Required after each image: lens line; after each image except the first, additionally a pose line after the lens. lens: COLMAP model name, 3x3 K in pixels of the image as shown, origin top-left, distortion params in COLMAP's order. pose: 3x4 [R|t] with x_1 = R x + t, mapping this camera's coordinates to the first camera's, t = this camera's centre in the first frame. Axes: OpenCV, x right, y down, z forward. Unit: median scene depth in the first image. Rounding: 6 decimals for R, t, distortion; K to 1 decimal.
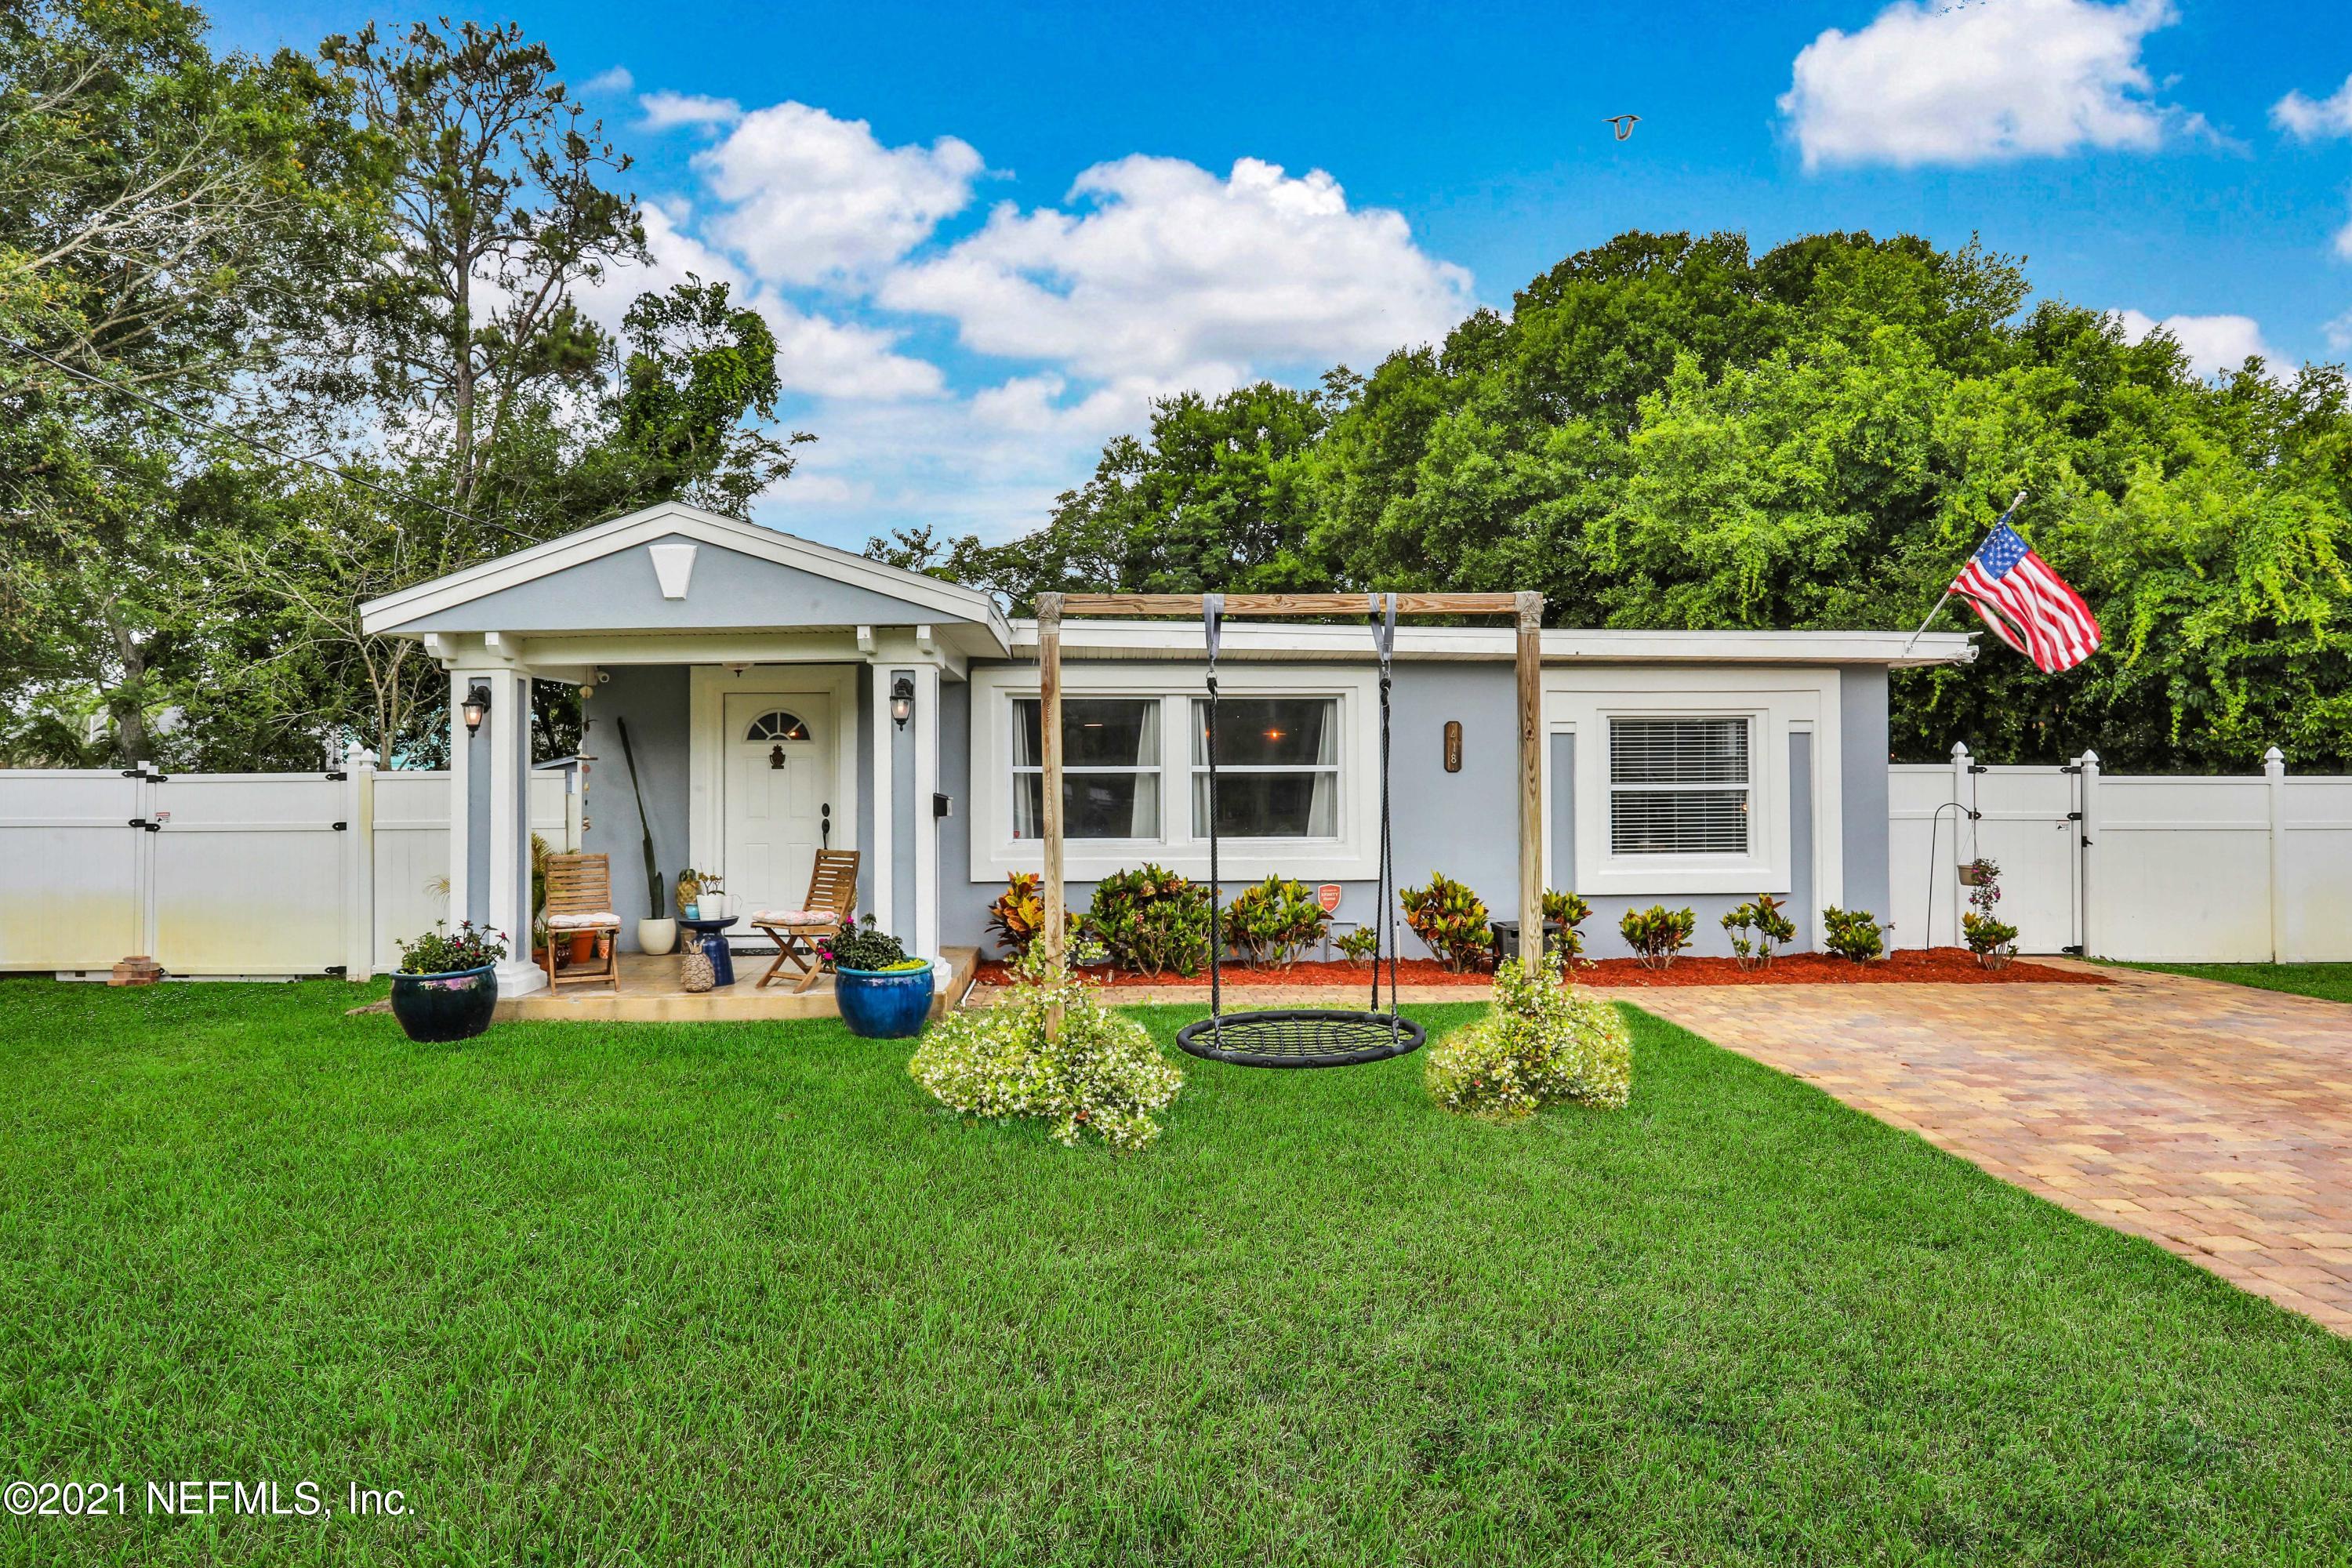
lens RADIAL K [[1476.9, 0, 1174.9], [0, 1476.9, 784.7], [0, 0, 1]] dist [-0.047876, -0.001461]
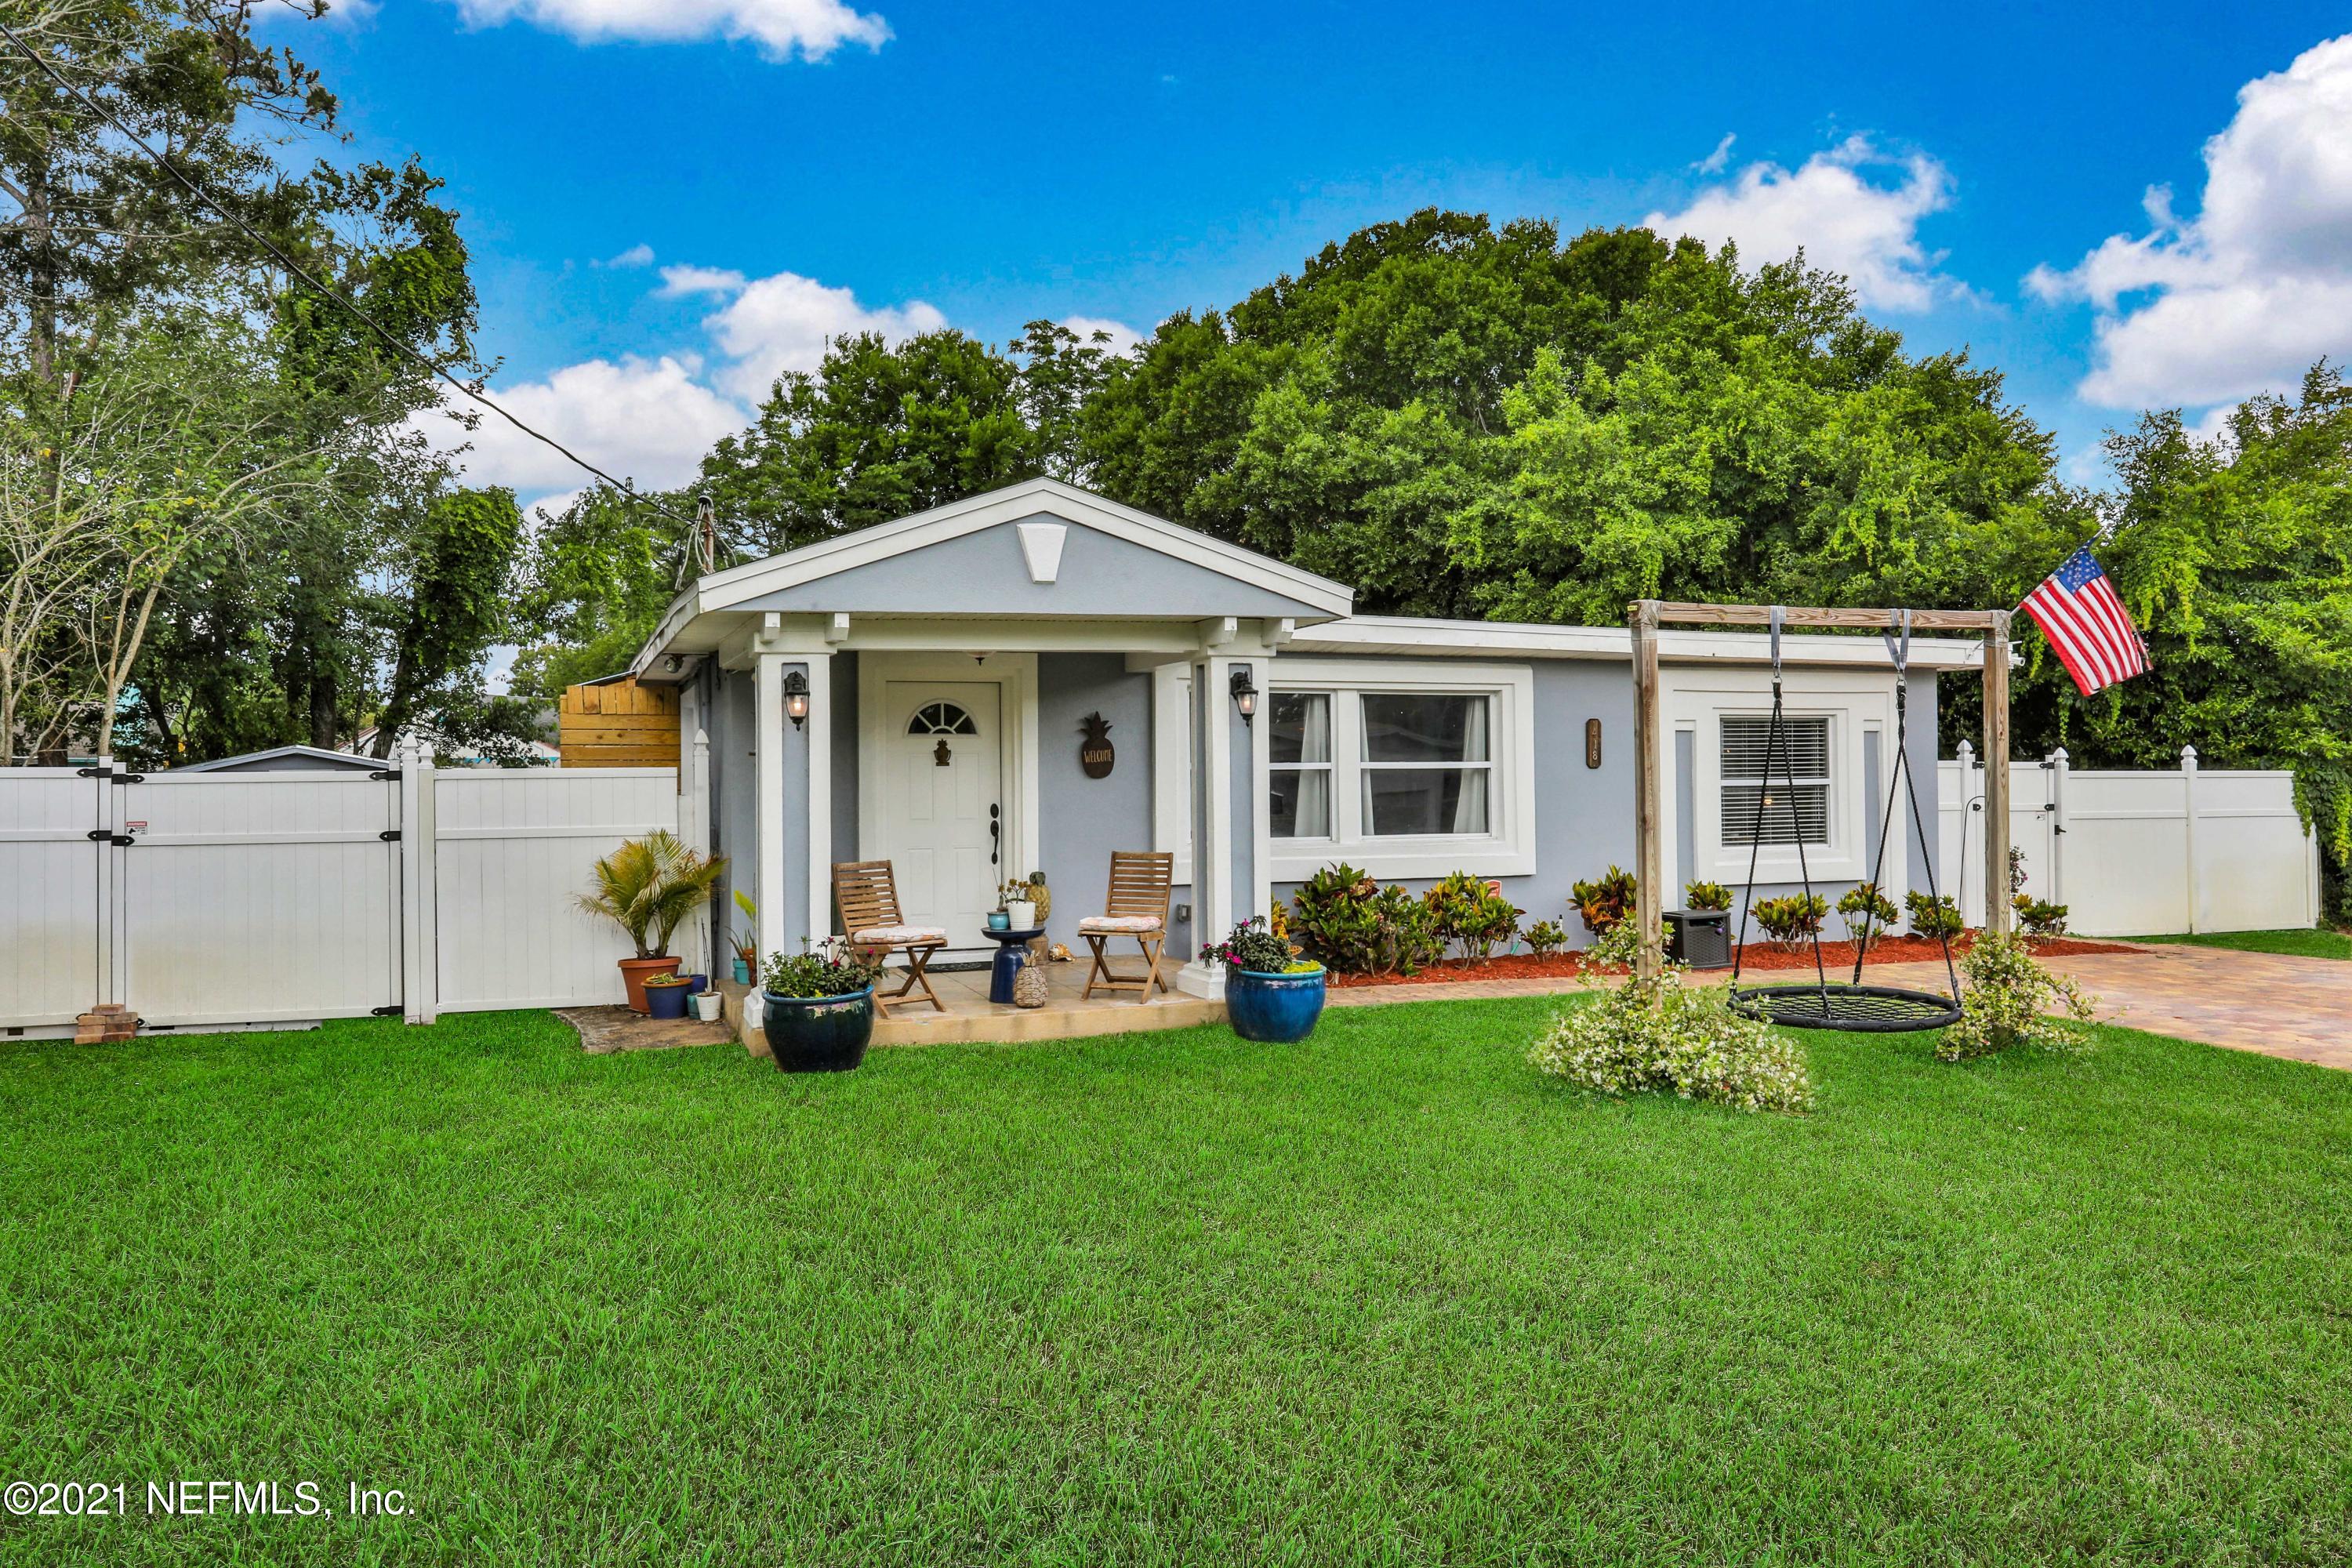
lens RADIAL K [[1709.8, 0, 1177.1], [0, 1709.8, 780.1], [0, 0, 1]] dist [-0.052145, 0.000627]
pose [[0.954534, -0.003209, 0.298086, -0.410356], [0.004125, 0.999989, -0.002445, 0.001104], [-0.298074, 0.003563, 0.954536, -0.041305]]
